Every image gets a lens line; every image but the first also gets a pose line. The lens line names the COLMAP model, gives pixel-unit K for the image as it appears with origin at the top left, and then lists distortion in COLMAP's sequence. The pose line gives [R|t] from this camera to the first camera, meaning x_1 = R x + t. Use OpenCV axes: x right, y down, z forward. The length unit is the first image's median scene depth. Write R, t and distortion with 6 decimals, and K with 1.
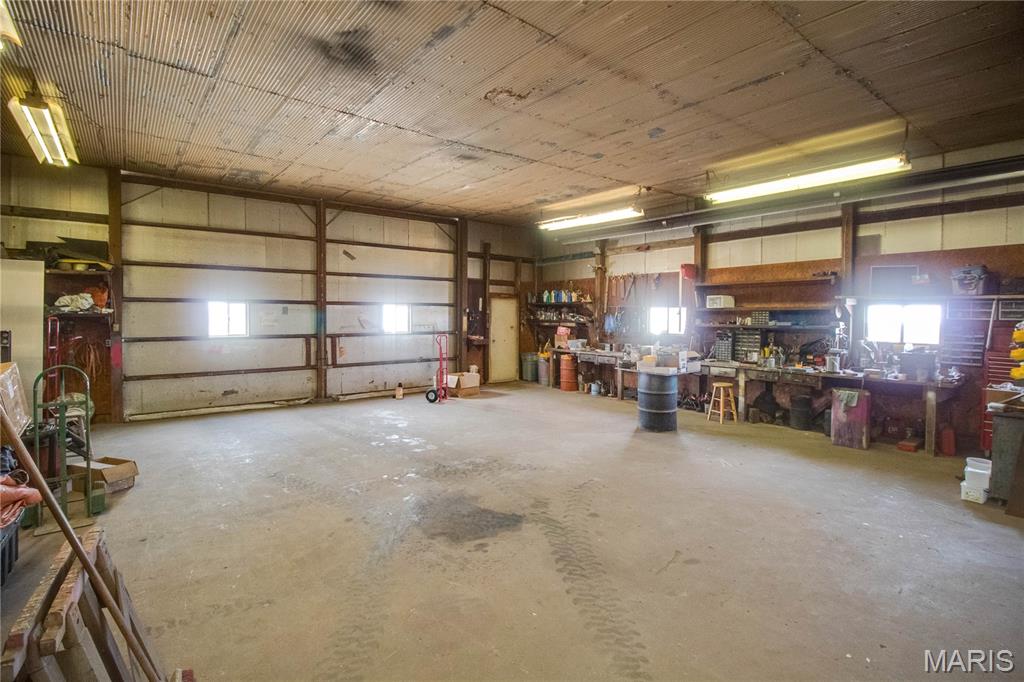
lens RADIAL K [[481.4, 0, 512.2], [0, 481.4, 342.3], [0, 0, 1]] dist [-0.005695, -0.002721]
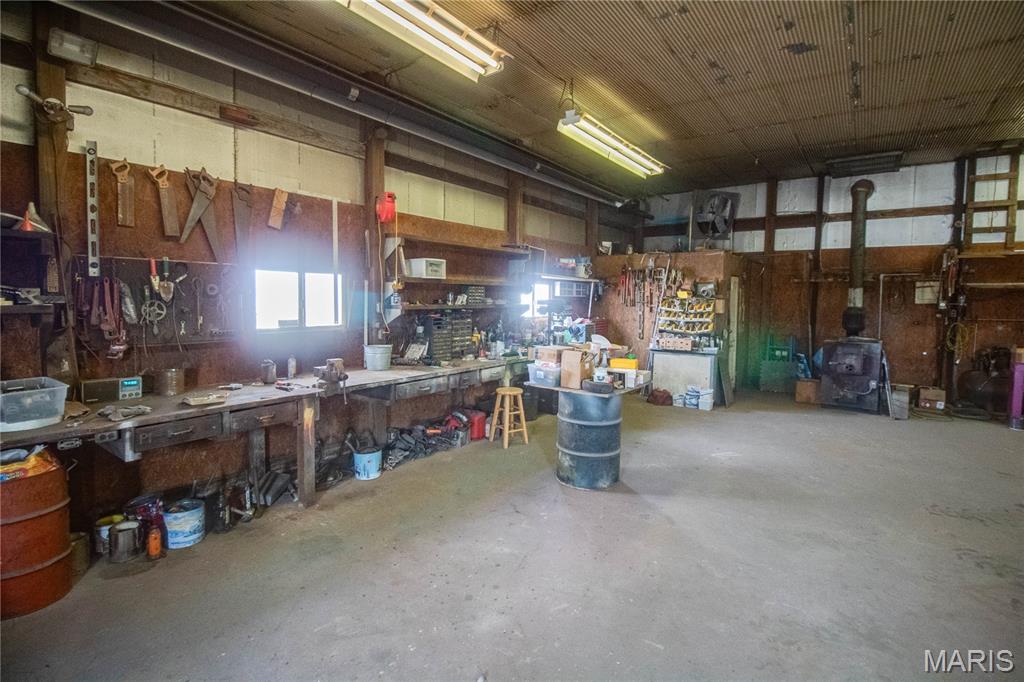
lens RADIAL K [[481.4, 0, 529.7], [0, 481.4, 328.8], [0, 0, 1]] dist [-0.005695, -0.002721]
pose [[-0.272970, -0.071387, 0.959370, -0.321757], [0.043638, 0.995298, 0.086476, -0.084587], [-0.961032, 0.065470, -0.268571, 1.588467]]
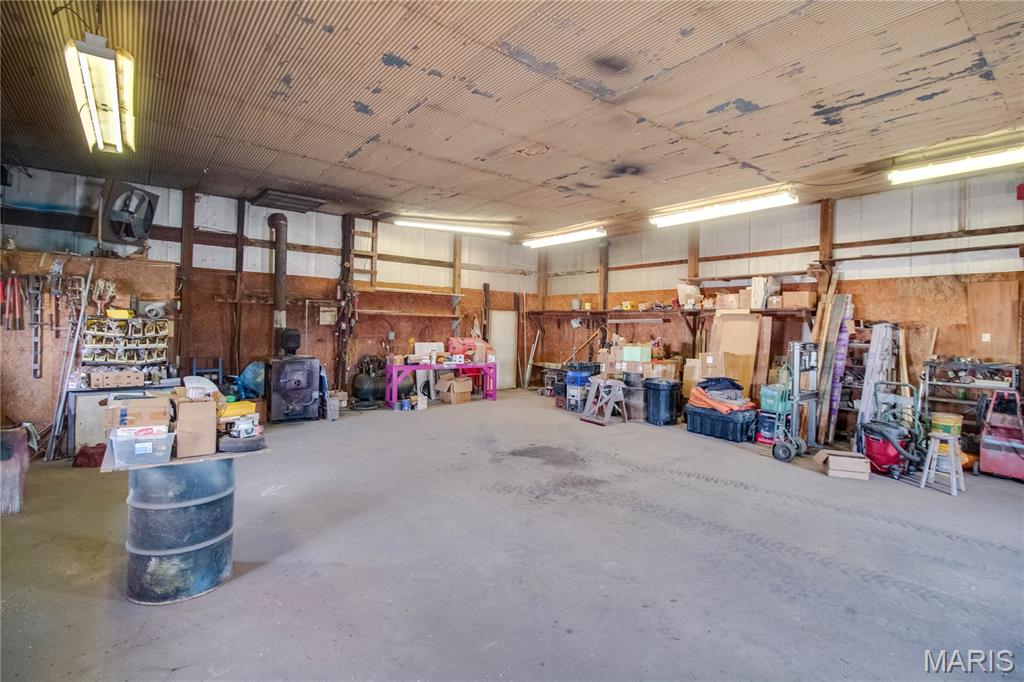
lens RADIAL K [[481.4, 0, 510.9], [0, 481.4, 333.1], [0, 0, 1]] dist [-0.005695, -0.002721]
pose [[-0.999494, -0.031521, 0.004372, 0.017895], [-0.031098, 0.996623, 0.075992, -0.108529], [-0.006753, 0.075818, -0.997099, 1.832437]]
